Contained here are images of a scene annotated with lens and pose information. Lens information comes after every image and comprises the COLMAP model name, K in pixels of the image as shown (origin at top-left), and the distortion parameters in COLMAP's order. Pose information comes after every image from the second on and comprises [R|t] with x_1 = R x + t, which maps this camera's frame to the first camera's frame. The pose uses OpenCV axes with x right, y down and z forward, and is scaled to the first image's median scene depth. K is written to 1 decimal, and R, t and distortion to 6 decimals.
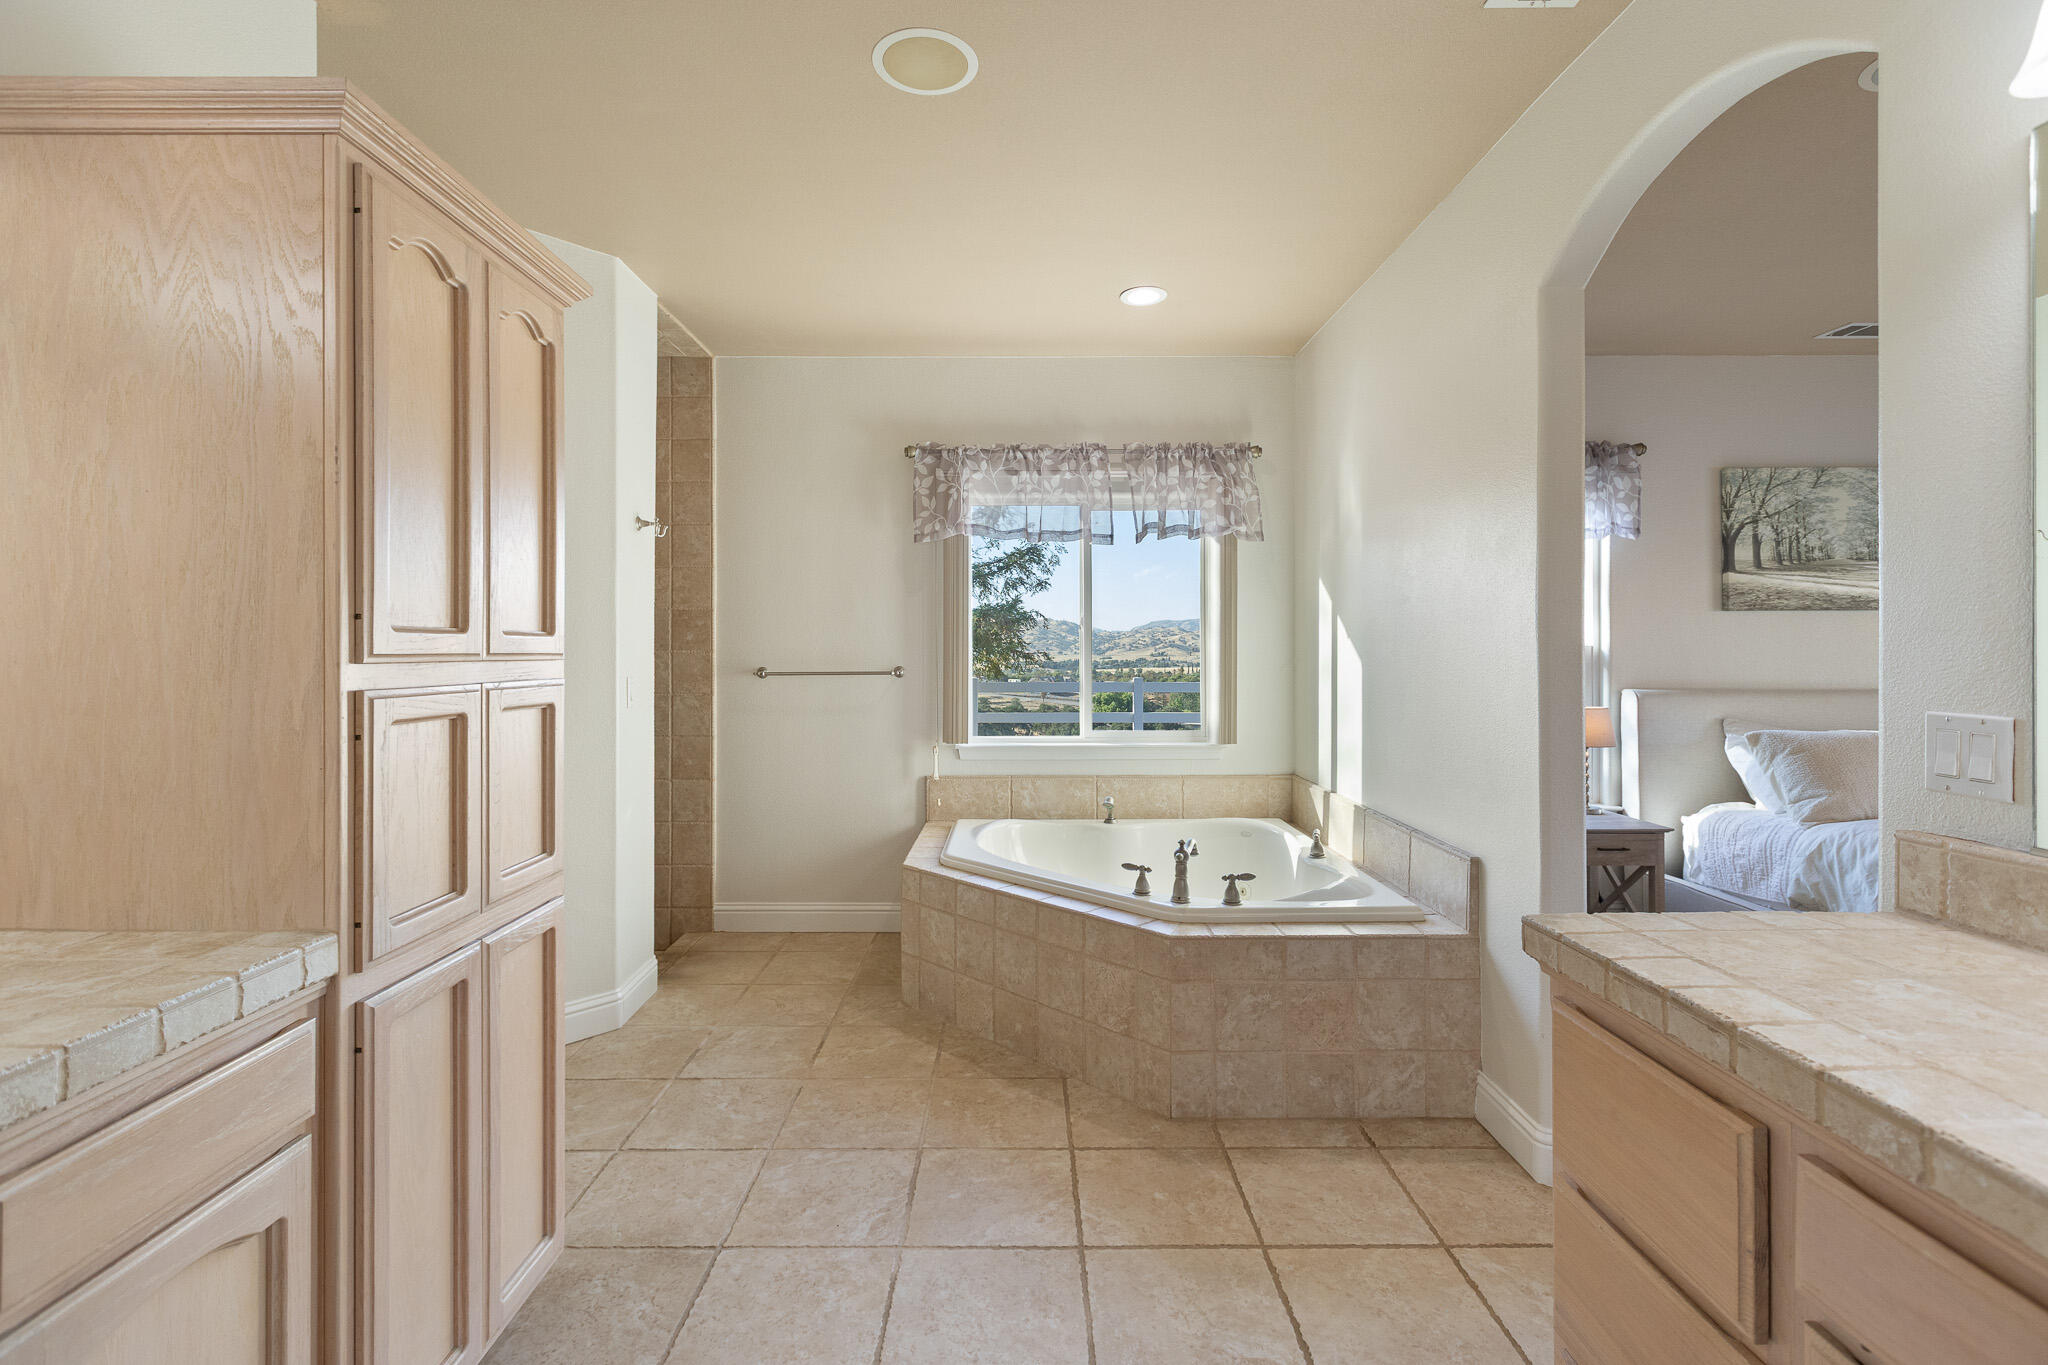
lens RADIAL K [[914.8, 0, 1023.2], [0, 914.8, 662.6], [0, 0, 1]] dist [0.002586, -0.000160]
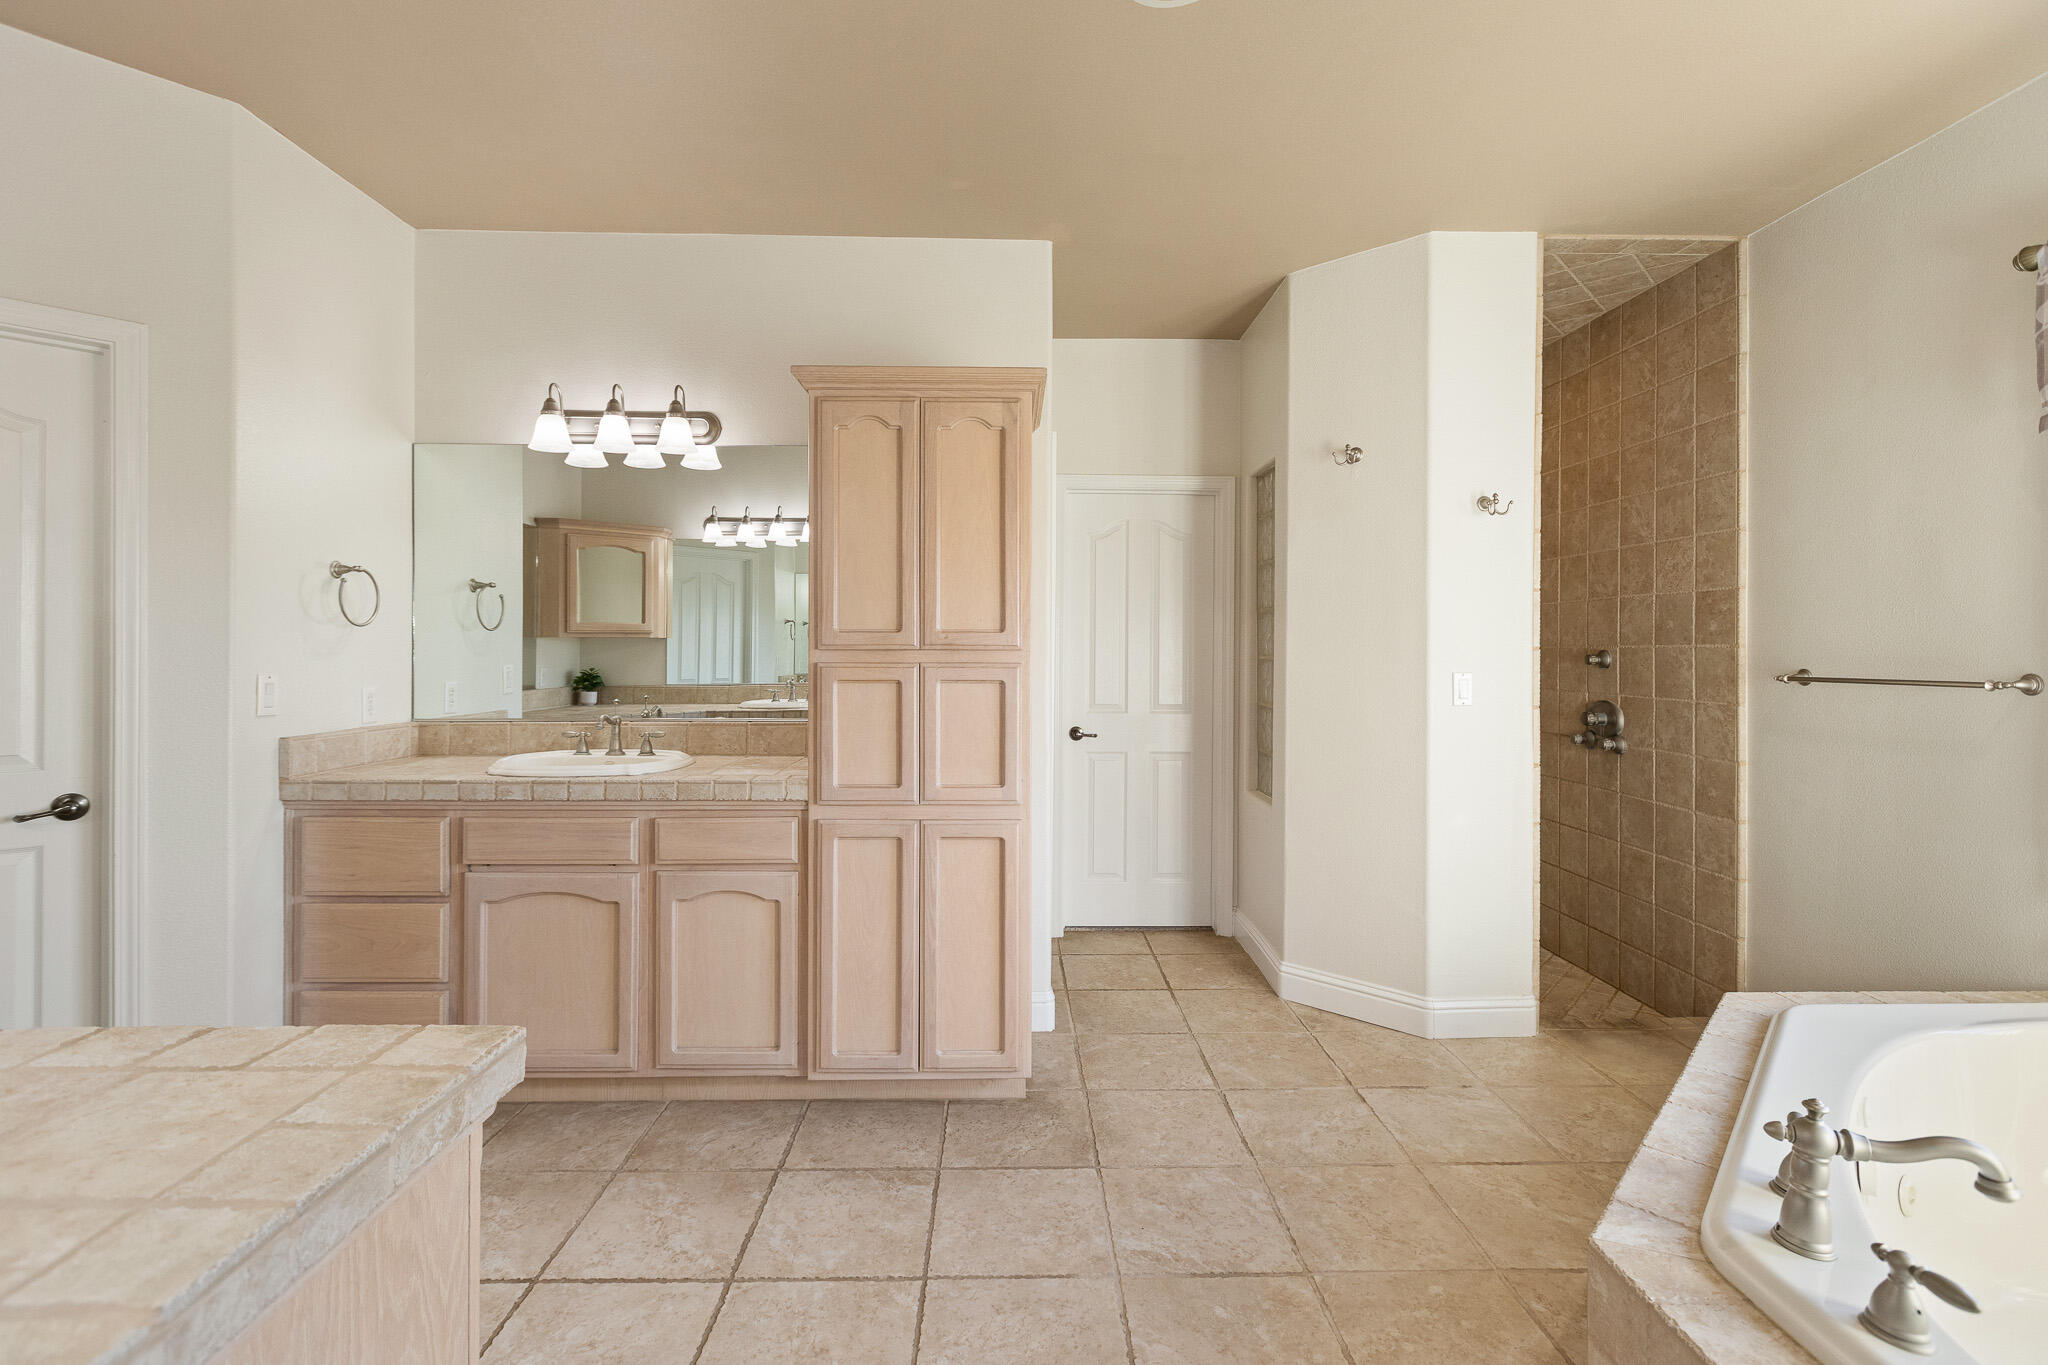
lens RADIAL K [[914.8, 0, 1023.2], [0, 914.8, 662.6], [0, 0, 1]] dist [0.002586, -0.000160]
pose [[0.019932, 0.017499, -0.999648, 0.671663], [-0.013626, 0.999759, 0.017229, -0.006559], [0.999708, 0.013278, 0.020166, 0.739728]]
